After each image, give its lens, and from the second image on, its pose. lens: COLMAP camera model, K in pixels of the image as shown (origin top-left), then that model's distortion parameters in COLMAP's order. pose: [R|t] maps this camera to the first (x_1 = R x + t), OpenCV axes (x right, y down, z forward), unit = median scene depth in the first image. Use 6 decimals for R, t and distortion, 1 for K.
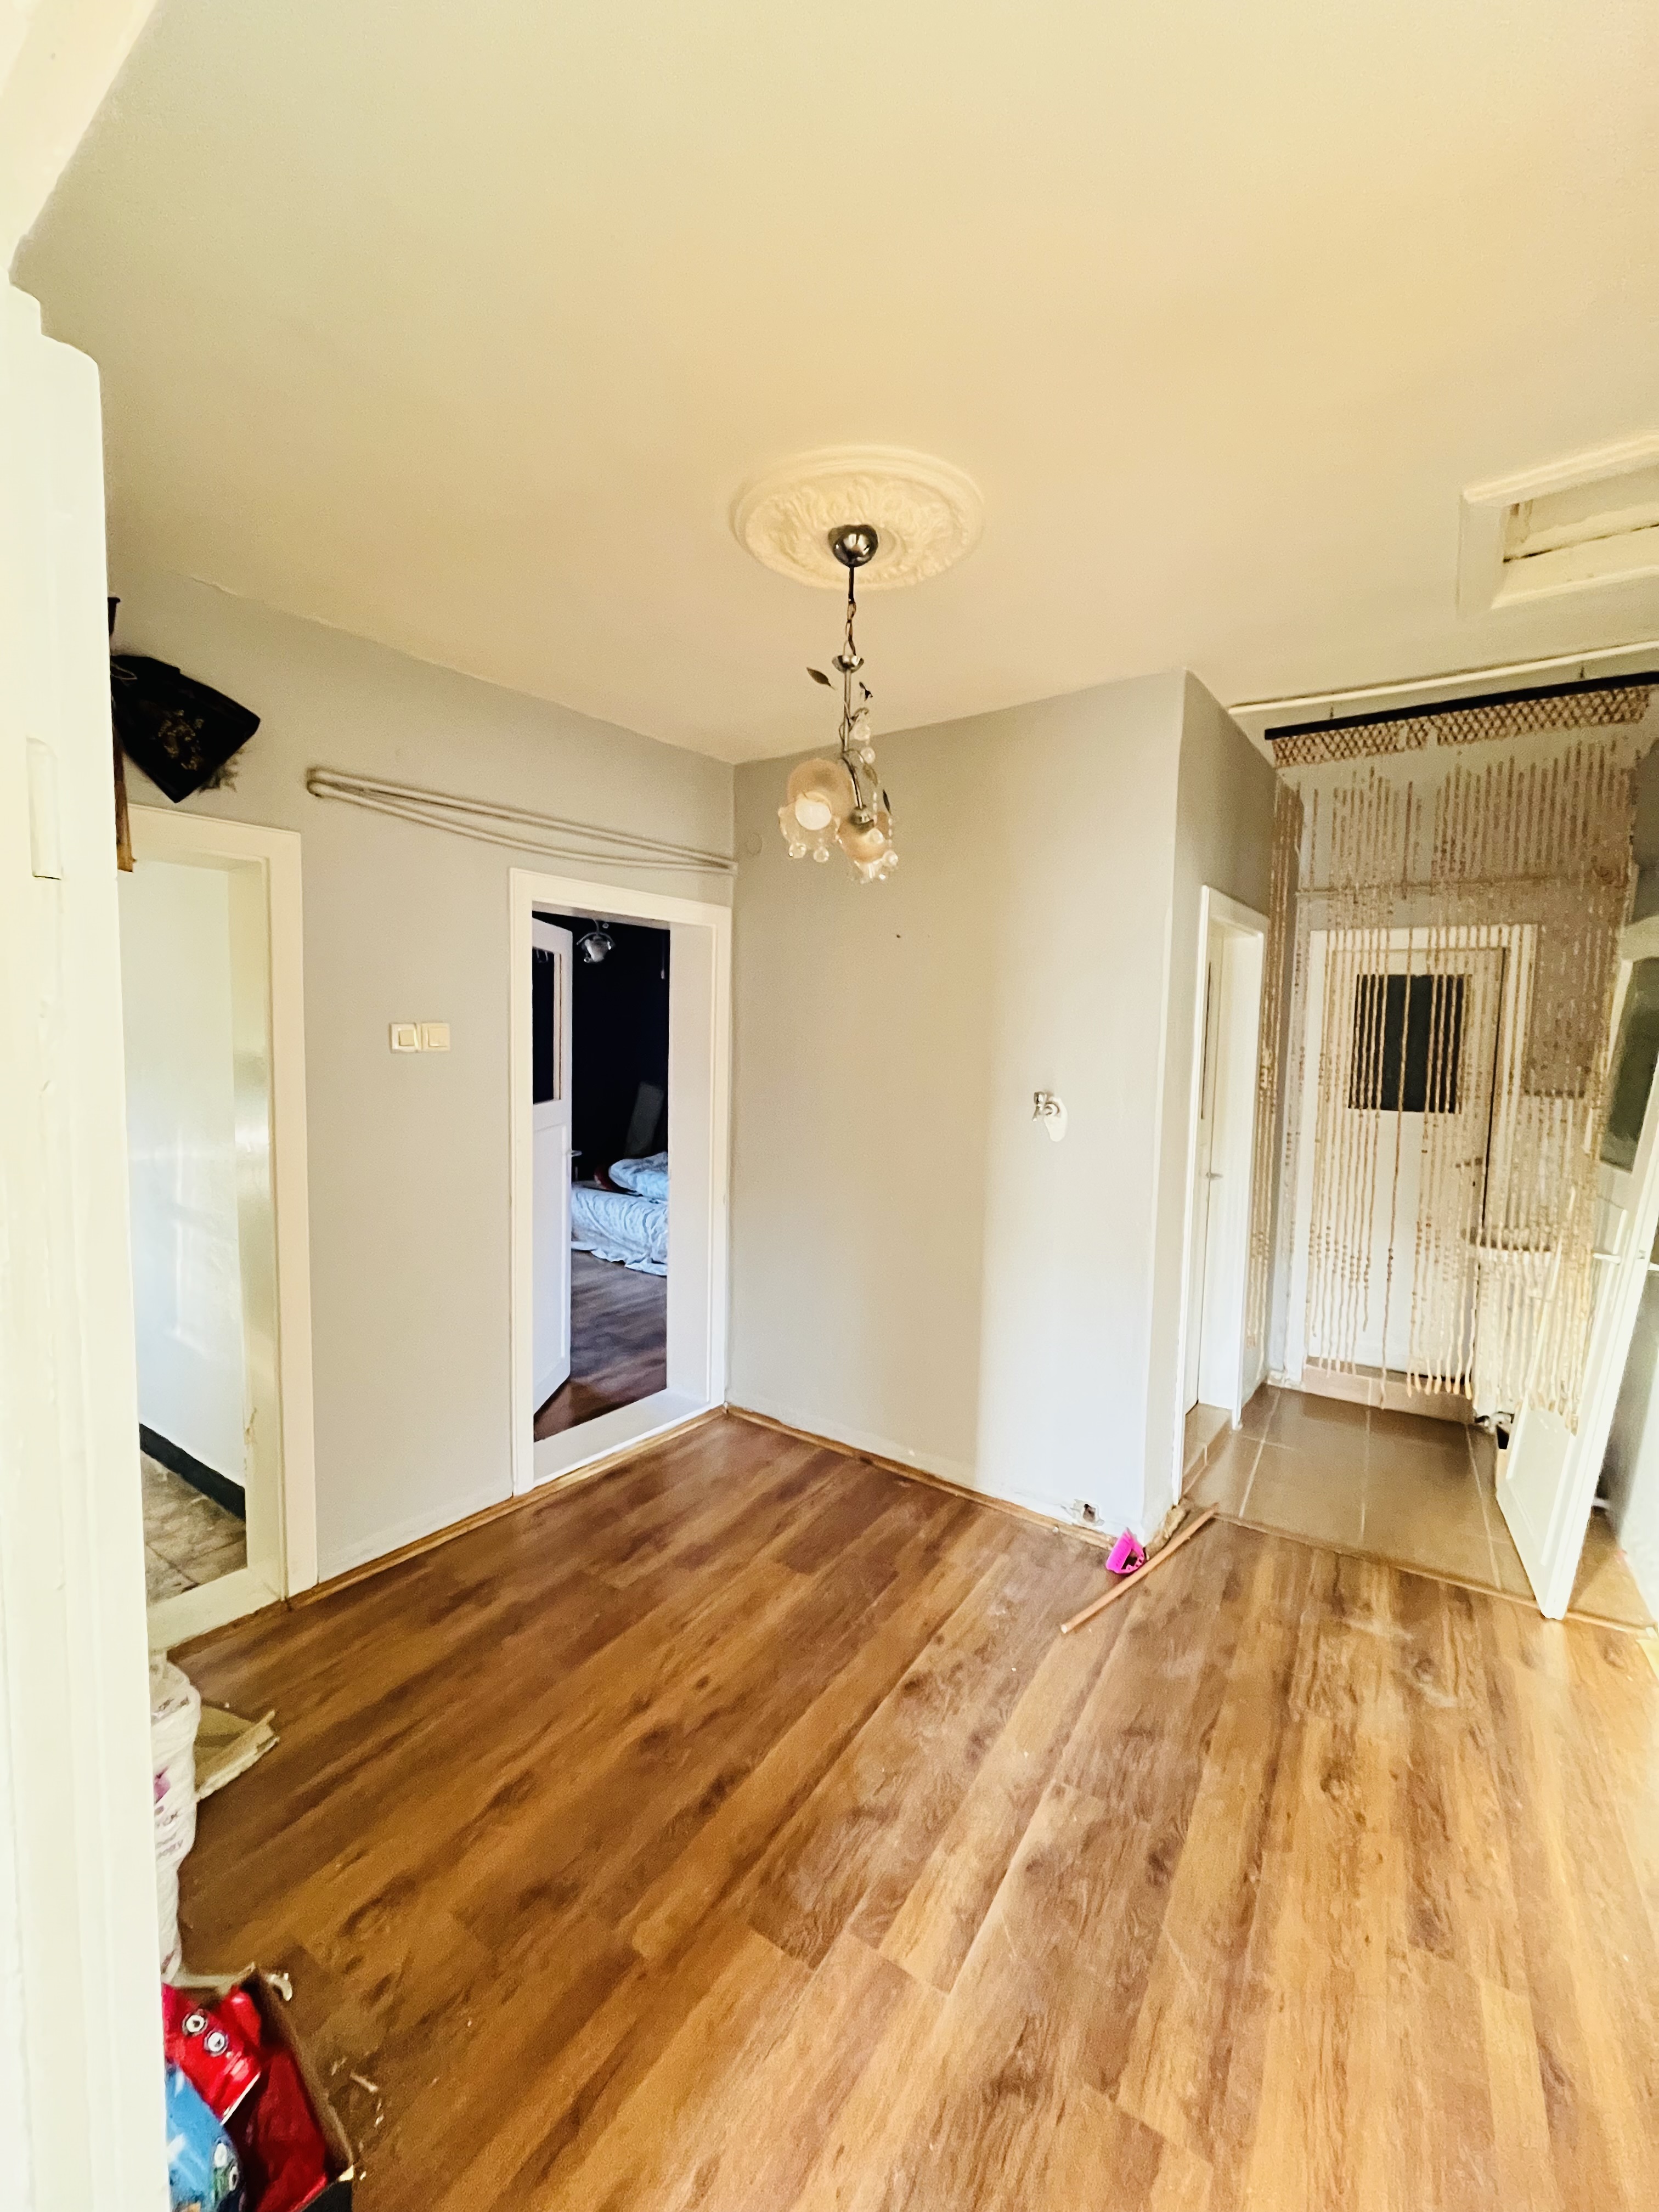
lens RADIAL K [[894.9, 0, 826.6], [0, 894.9, 1100.3], [0, 0, 1]] dist [-0.001566, 0.000084]
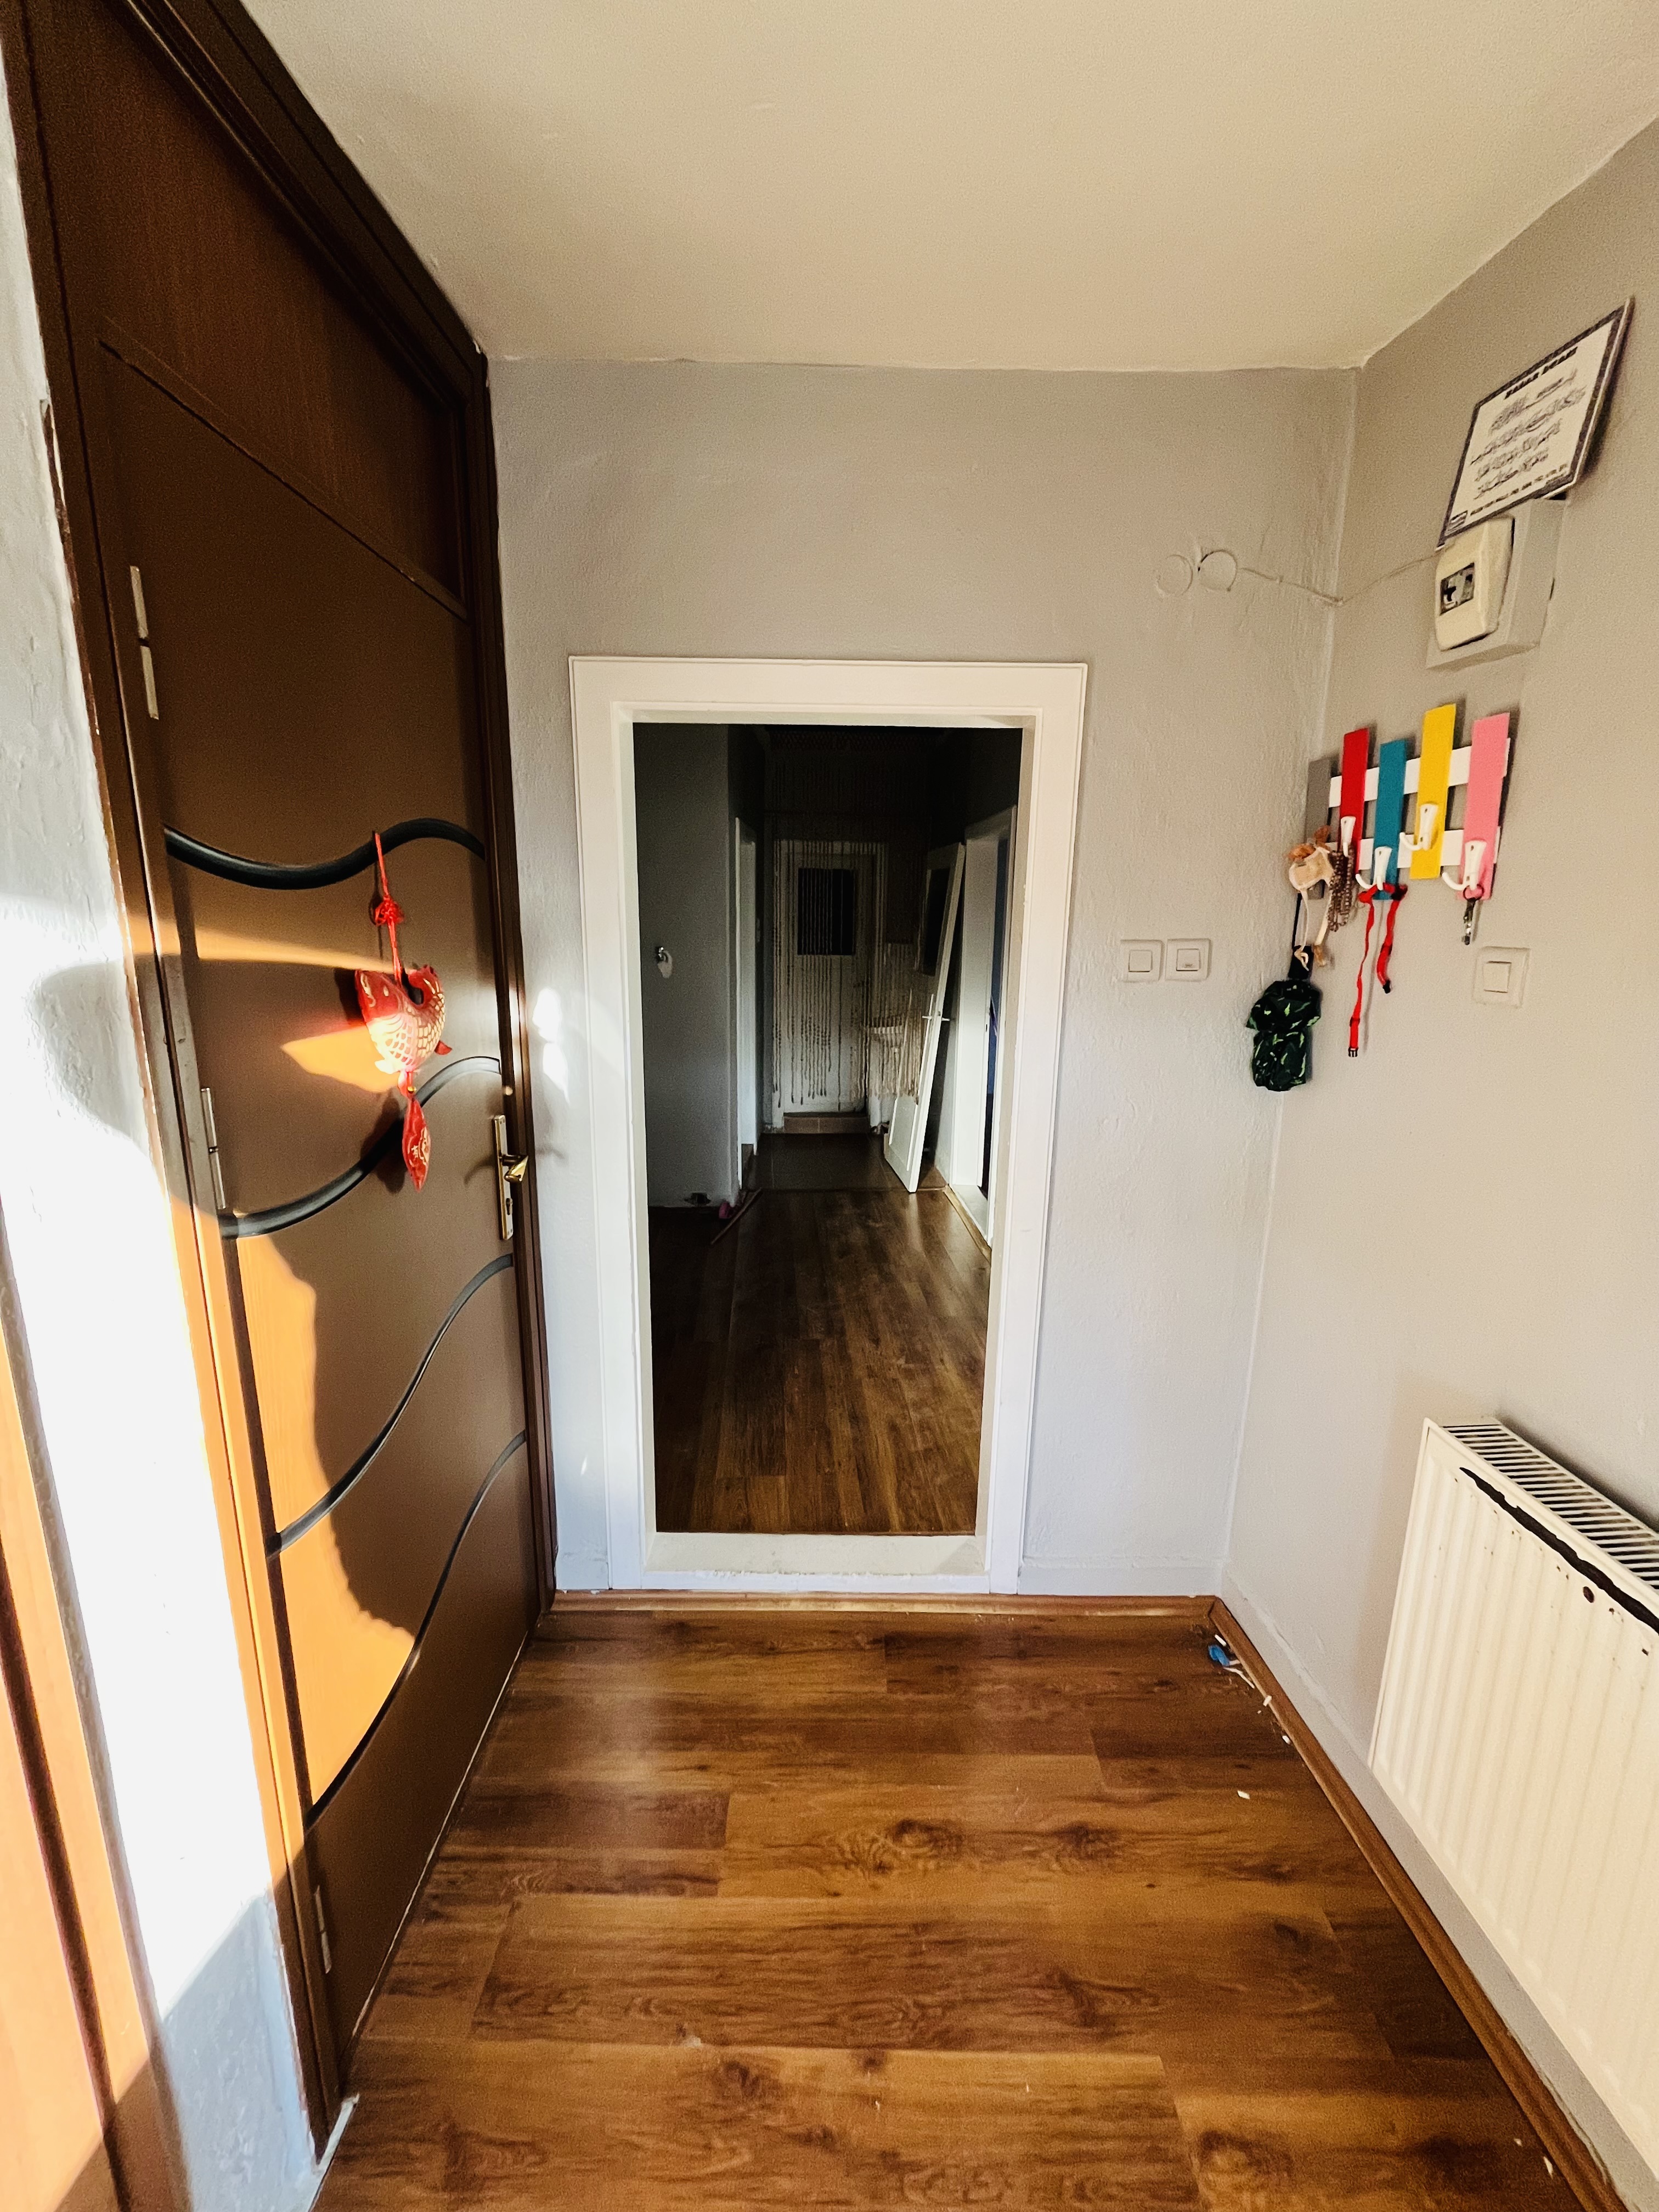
lens RADIAL K [[894.9, 0, 820.1], [0, 894.9, 1103.3], [0, 0, 1]] dist [-0.001566, 0.000084]
pose [[0.812385, -0.136703, 0.566871, -0.523553], [0.052503, 0.985332, 0.162373, 0.021088], [-0.580753, -0.102147, 0.807646, -0.546818]]
